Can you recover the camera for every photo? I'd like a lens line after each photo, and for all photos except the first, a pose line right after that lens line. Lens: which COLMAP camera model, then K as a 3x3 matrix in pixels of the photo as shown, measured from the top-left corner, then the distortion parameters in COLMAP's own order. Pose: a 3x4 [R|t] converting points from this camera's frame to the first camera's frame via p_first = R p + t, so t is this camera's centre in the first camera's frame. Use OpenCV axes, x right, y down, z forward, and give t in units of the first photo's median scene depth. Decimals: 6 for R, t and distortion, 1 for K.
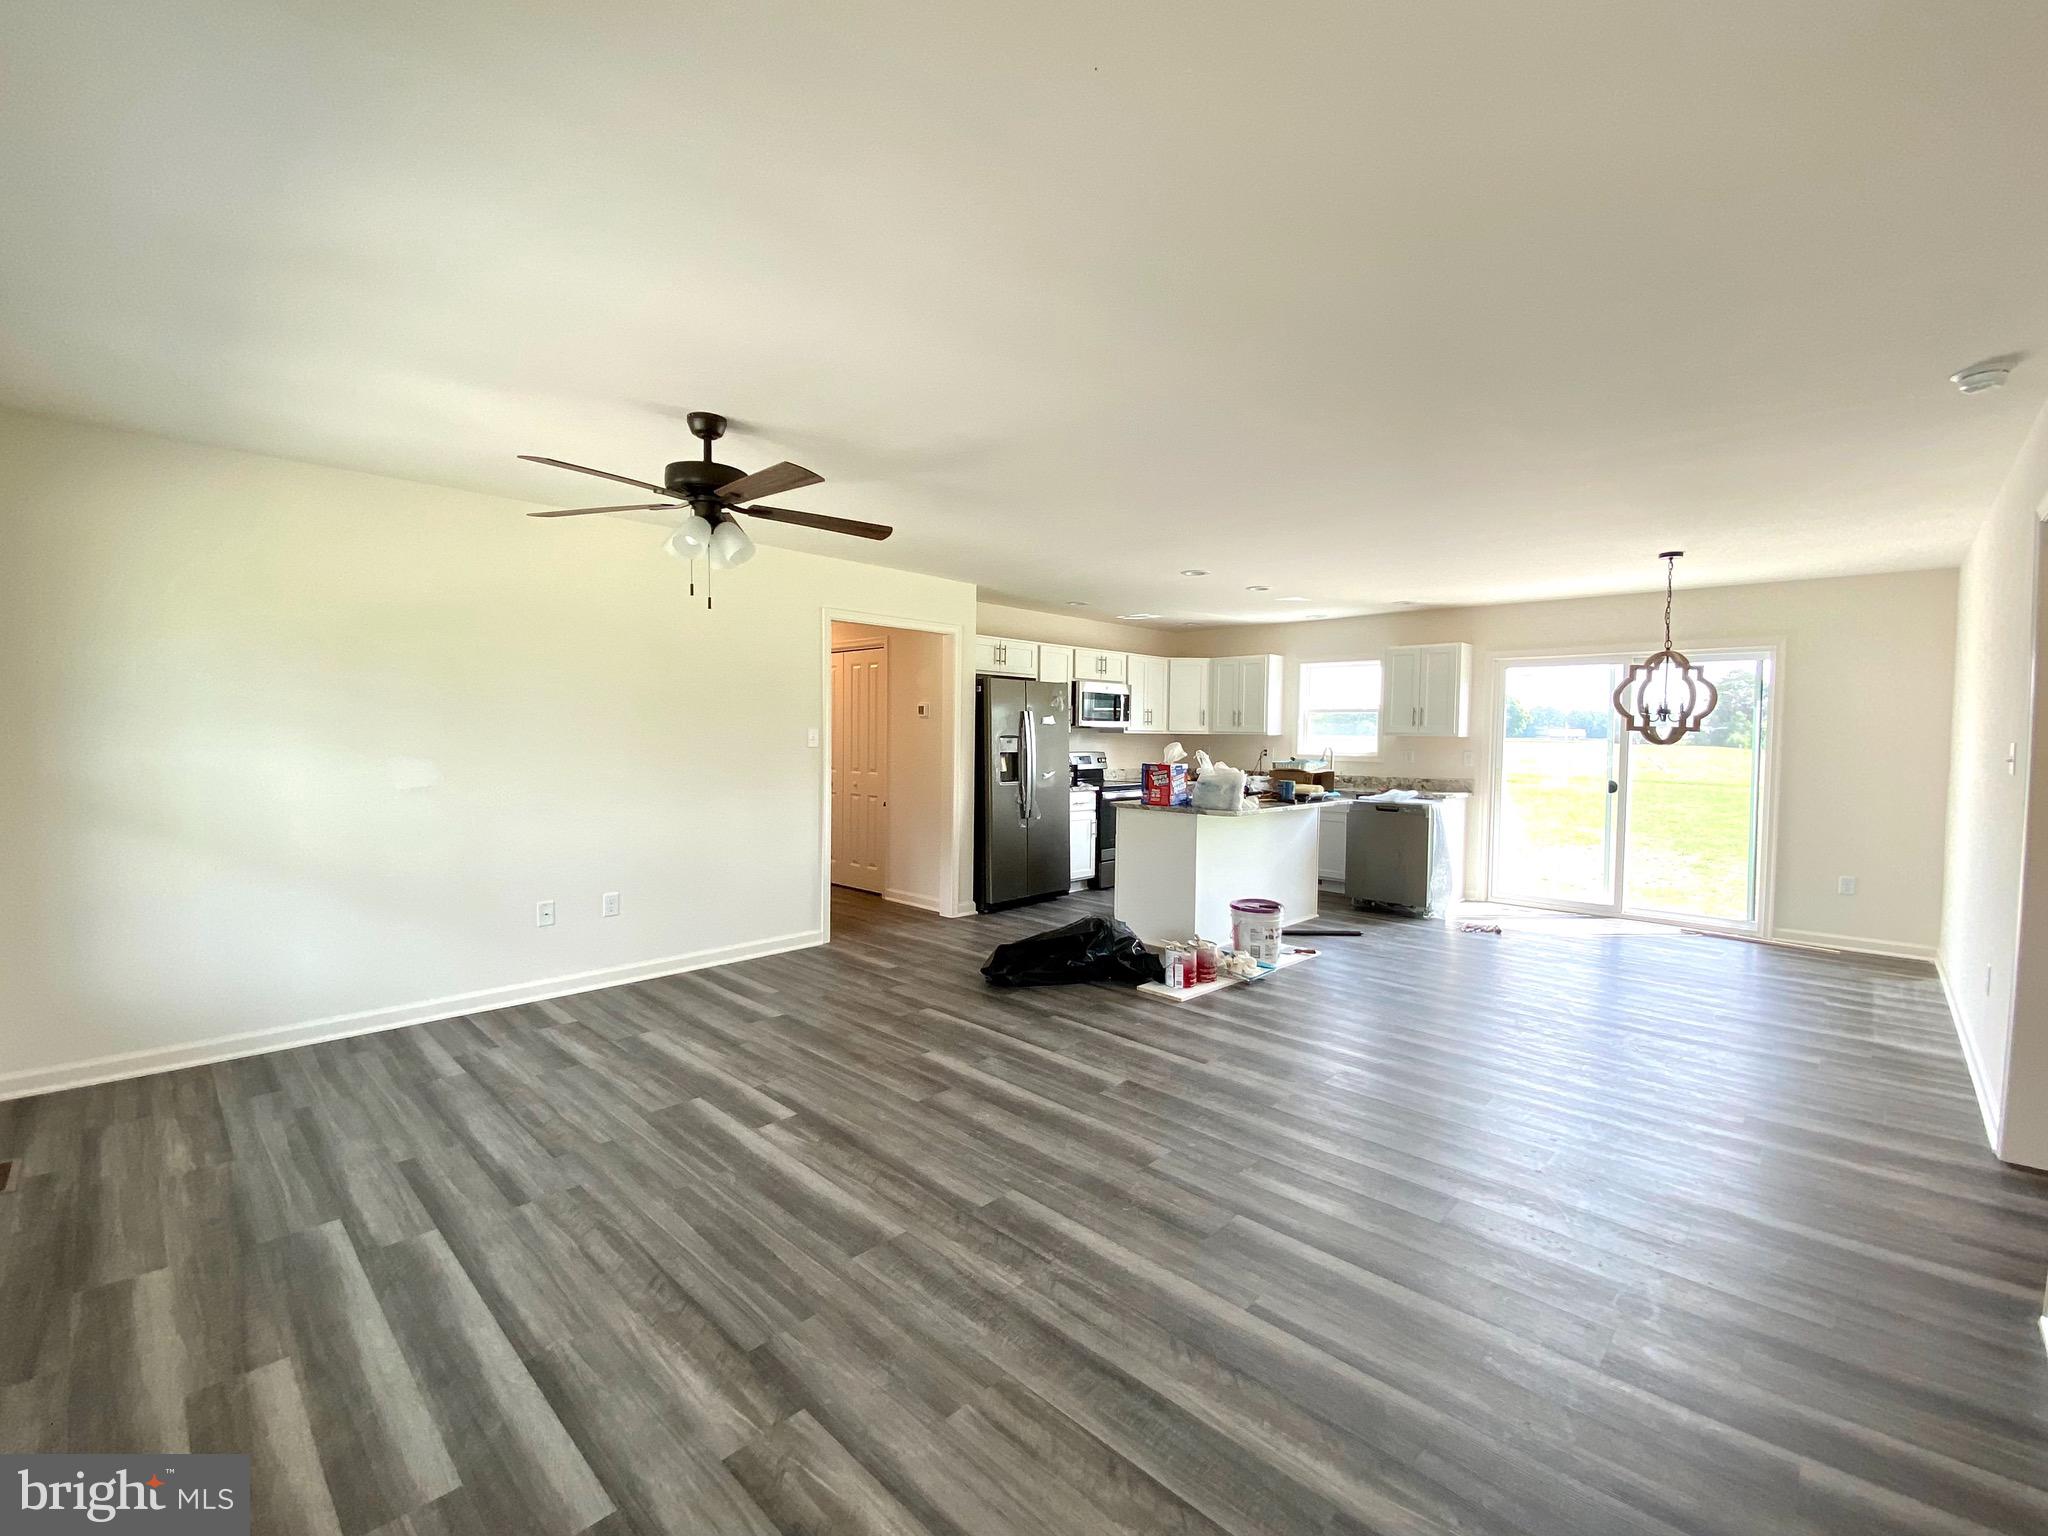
lens RADIAL K [[835.3, 0, 1024.0], [0, 835.3, 768.0], [0, 0, 1]] dist [0.026185, -0.022508]
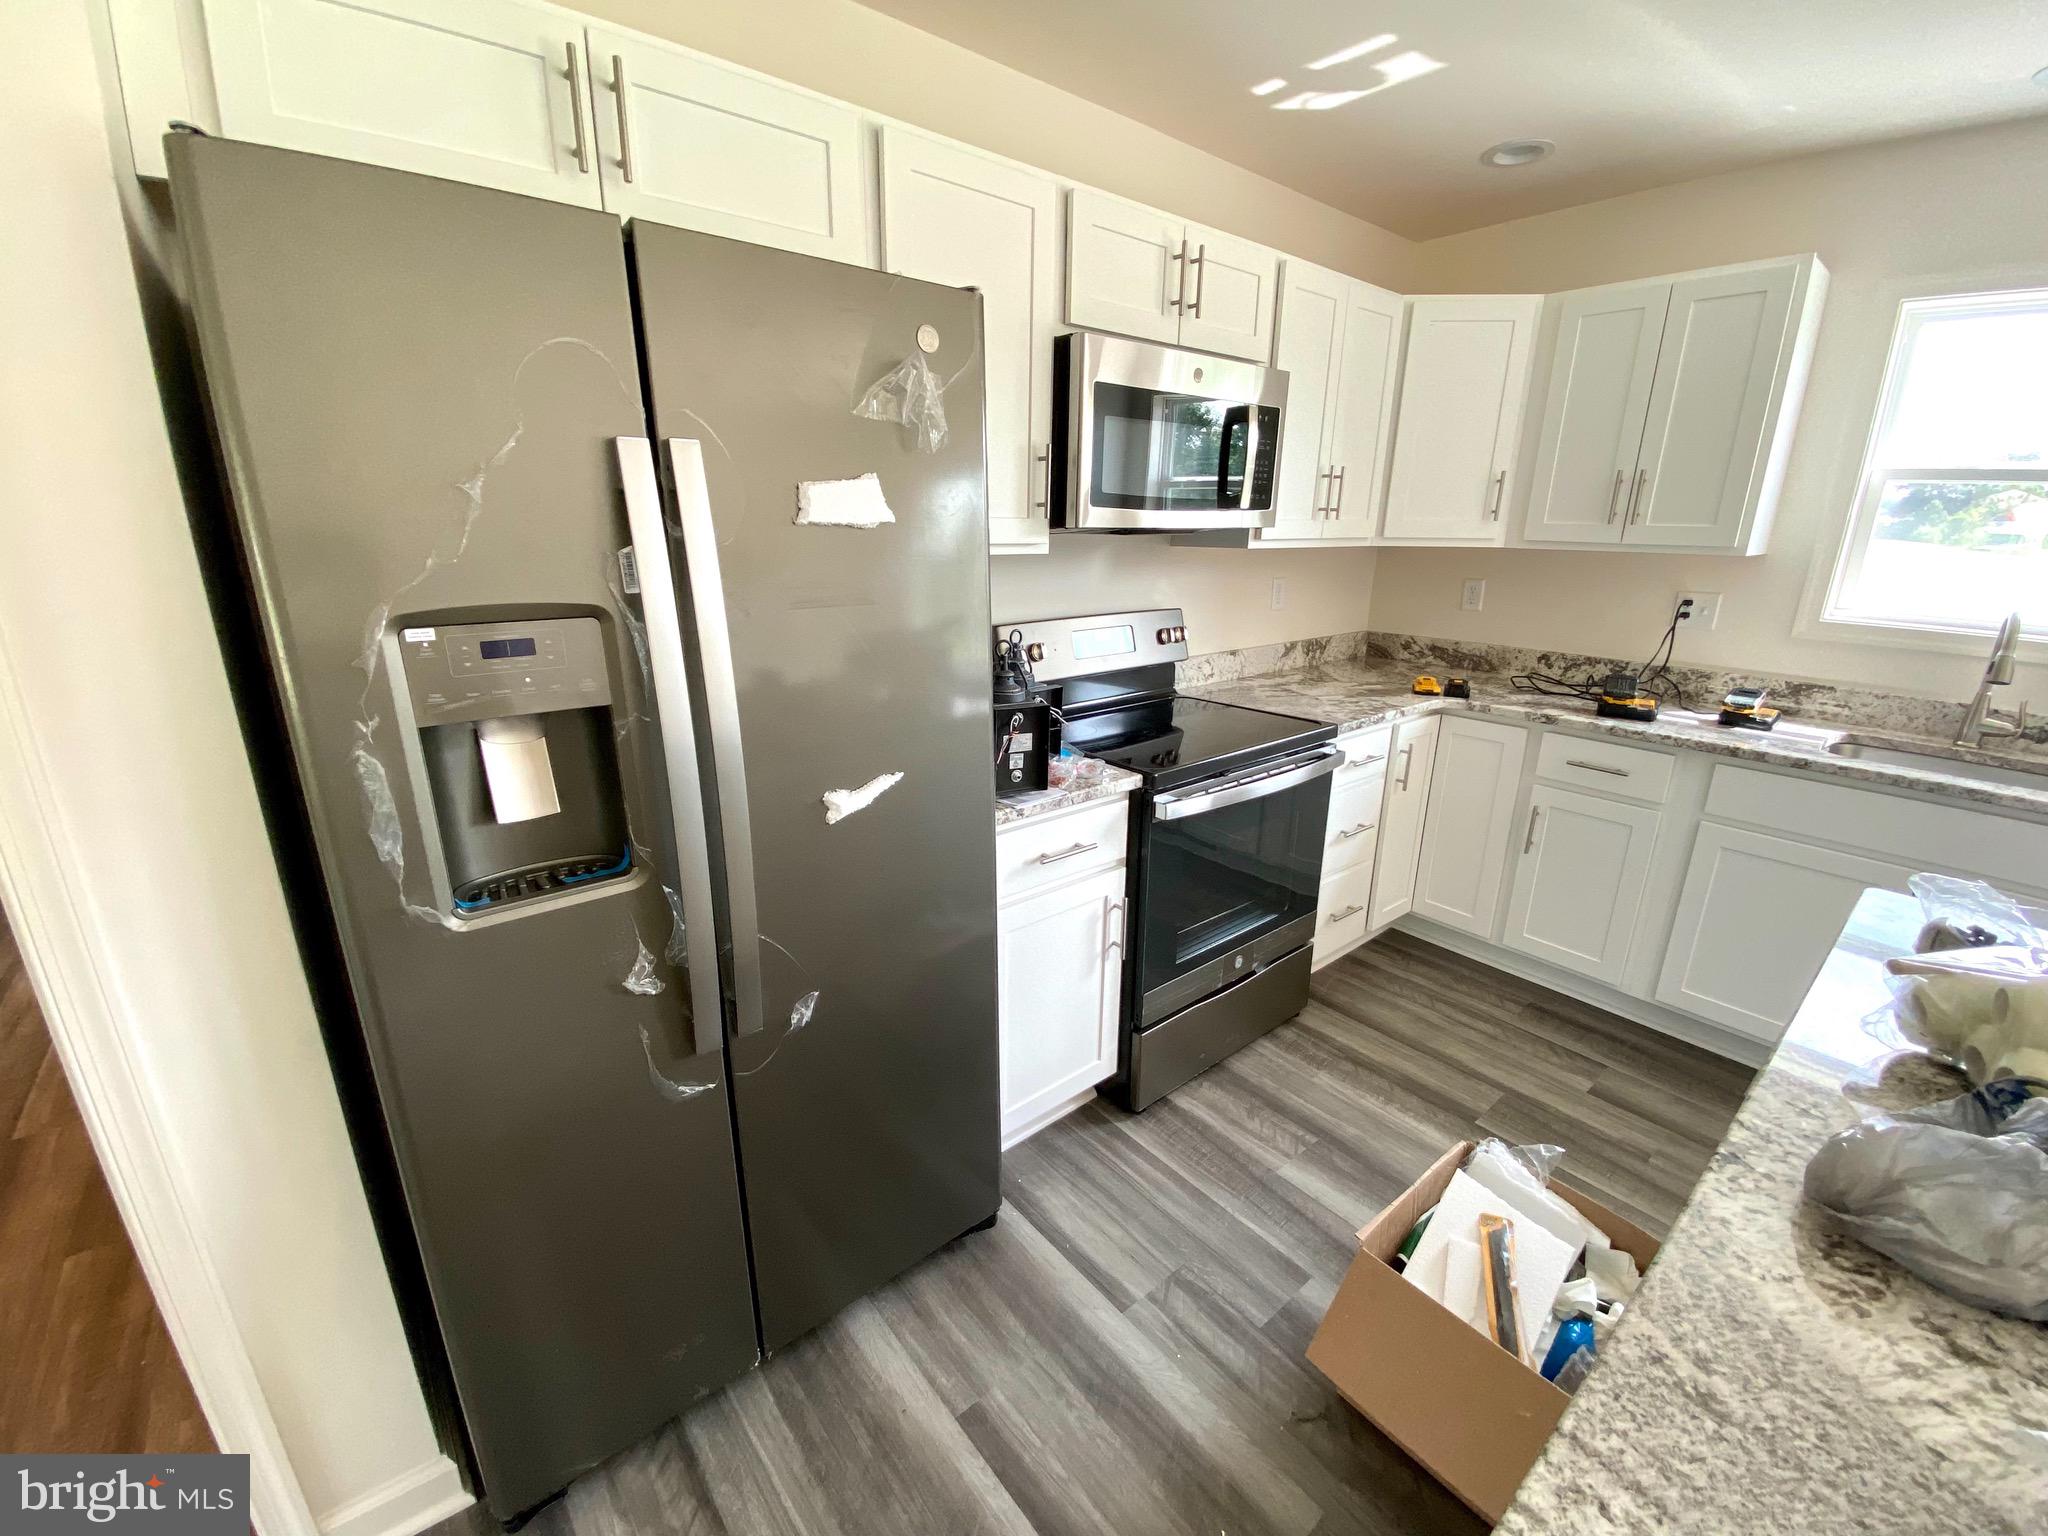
lens RADIAL K [[835.3, 0, 1024.0], [0, 835.3, 768.0], [0, 0, 1]] dist [0.026185, -0.022508]
pose [[0.993662, 0.031548, -0.107890, 0.074200], [-0.004735, 0.970705, 0.240230, -0.037702], [0.112308, -0.238196, 0.964702, 0.683210]]
